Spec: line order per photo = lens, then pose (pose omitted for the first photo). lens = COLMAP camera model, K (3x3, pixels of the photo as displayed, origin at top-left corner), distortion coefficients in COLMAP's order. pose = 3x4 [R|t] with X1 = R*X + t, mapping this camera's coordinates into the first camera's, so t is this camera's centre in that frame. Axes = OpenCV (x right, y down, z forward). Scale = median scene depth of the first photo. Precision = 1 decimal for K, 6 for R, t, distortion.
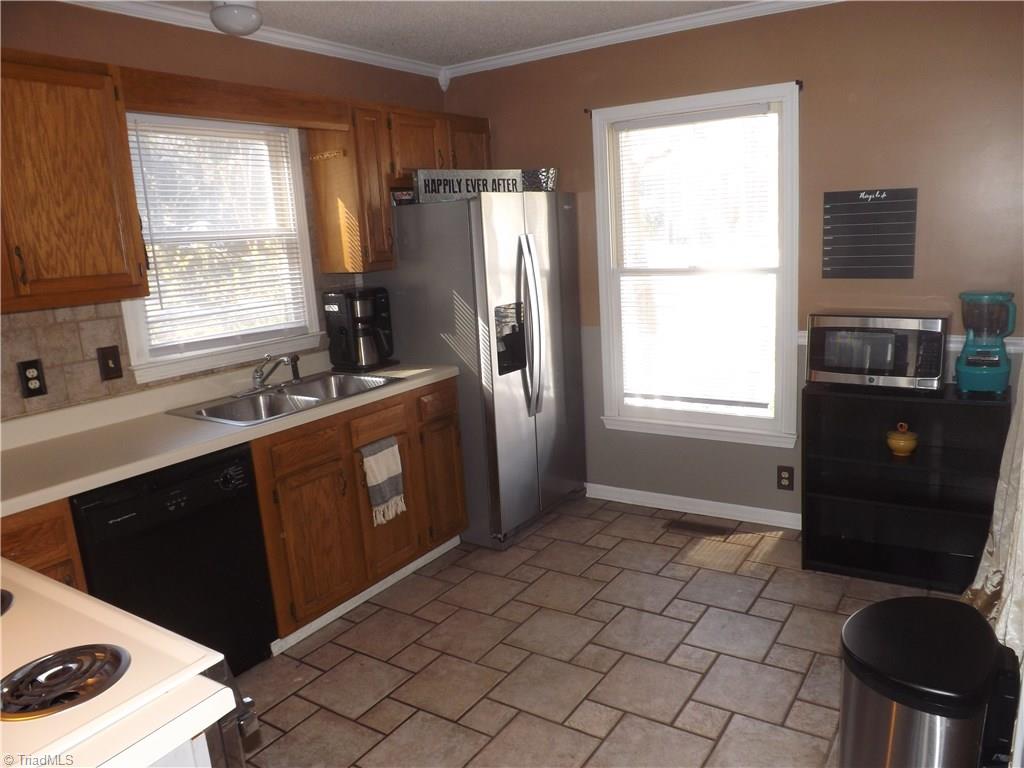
lens RADIAL K [[734.3, 0, 516.3], [0, 734.3, 386.6], [0, 0, 1]] dist [-0.061589, 0.009203]
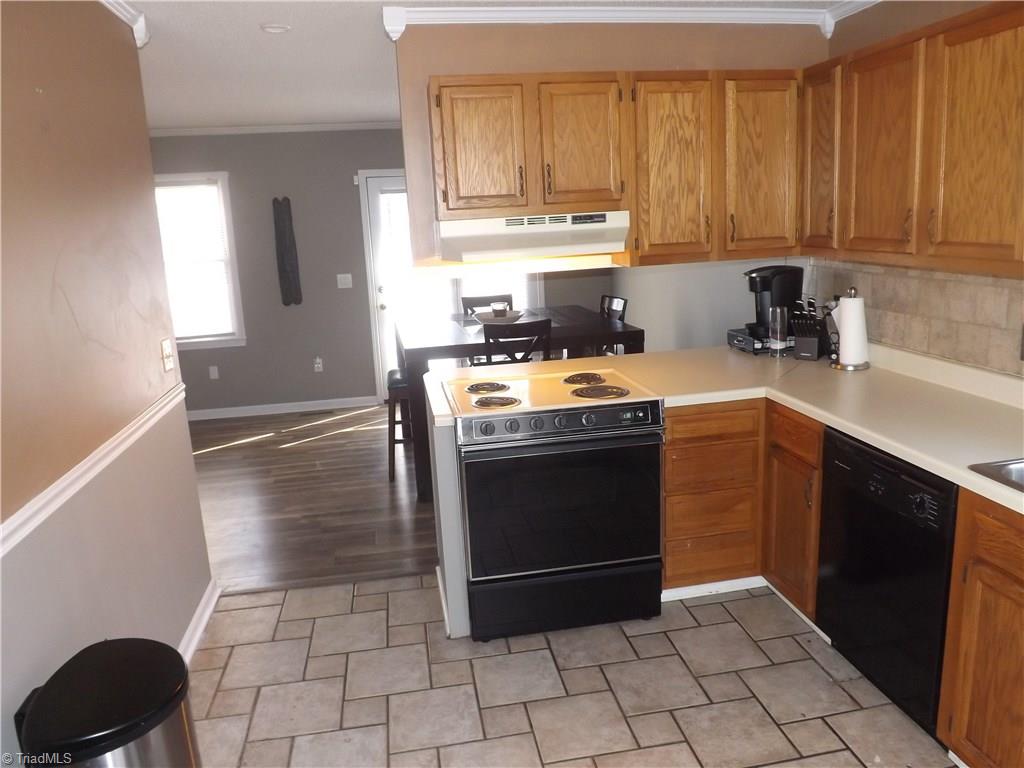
lens RADIAL K [[739.3, 0, 516.7], [0, 739.3, 381.1], [0, 0, 1]] dist [-0.062286, 0.009488]
pose [[-0.733453, 0.226214, -0.640994, 0.479072], [-0.055907, 0.919728, 0.388554, -0.323435], [0.677437, 0.320822, -0.661931, 1.286390]]
